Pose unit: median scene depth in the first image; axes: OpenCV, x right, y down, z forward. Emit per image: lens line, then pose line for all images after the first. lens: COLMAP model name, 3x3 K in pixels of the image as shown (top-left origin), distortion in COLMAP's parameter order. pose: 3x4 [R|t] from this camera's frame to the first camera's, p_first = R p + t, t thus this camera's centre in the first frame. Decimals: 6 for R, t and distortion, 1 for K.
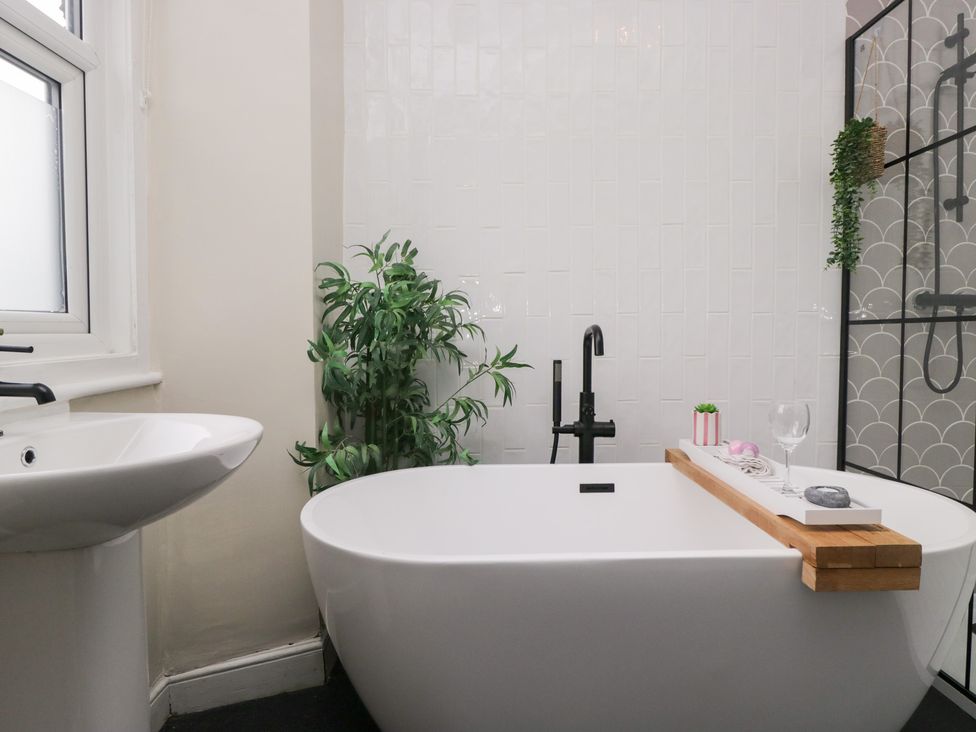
lens RADIAL K [[585.7, 0, 501.5], [0, 585.7, 363.9], [0, 0, 1]] dist [-0.001681, -0.013431]
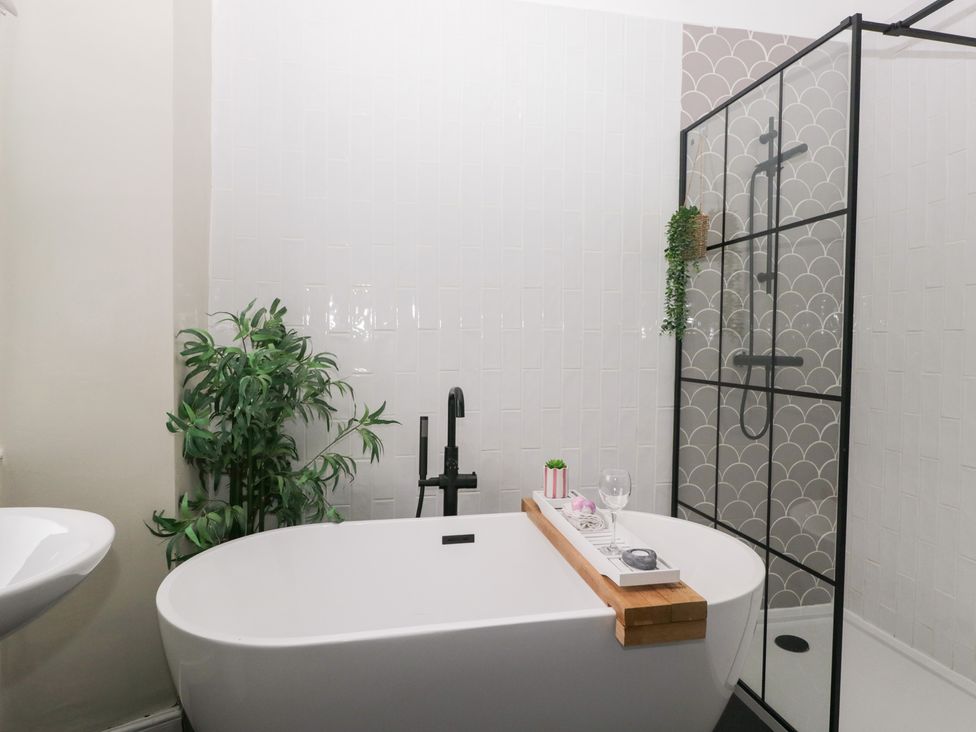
lens RADIAL K [[585.7, 0, 501.5], [0, 585.7, 363.9], [0, 0, 1]] dist [-0.001681, -0.013431]
pose [[0.982165, 0.006449, 0.187911, 0.034953], [-0.004515, 0.999932, -0.010716, -0.095801], [-0.187967, 0.009677, 0.982128, -0.073088]]
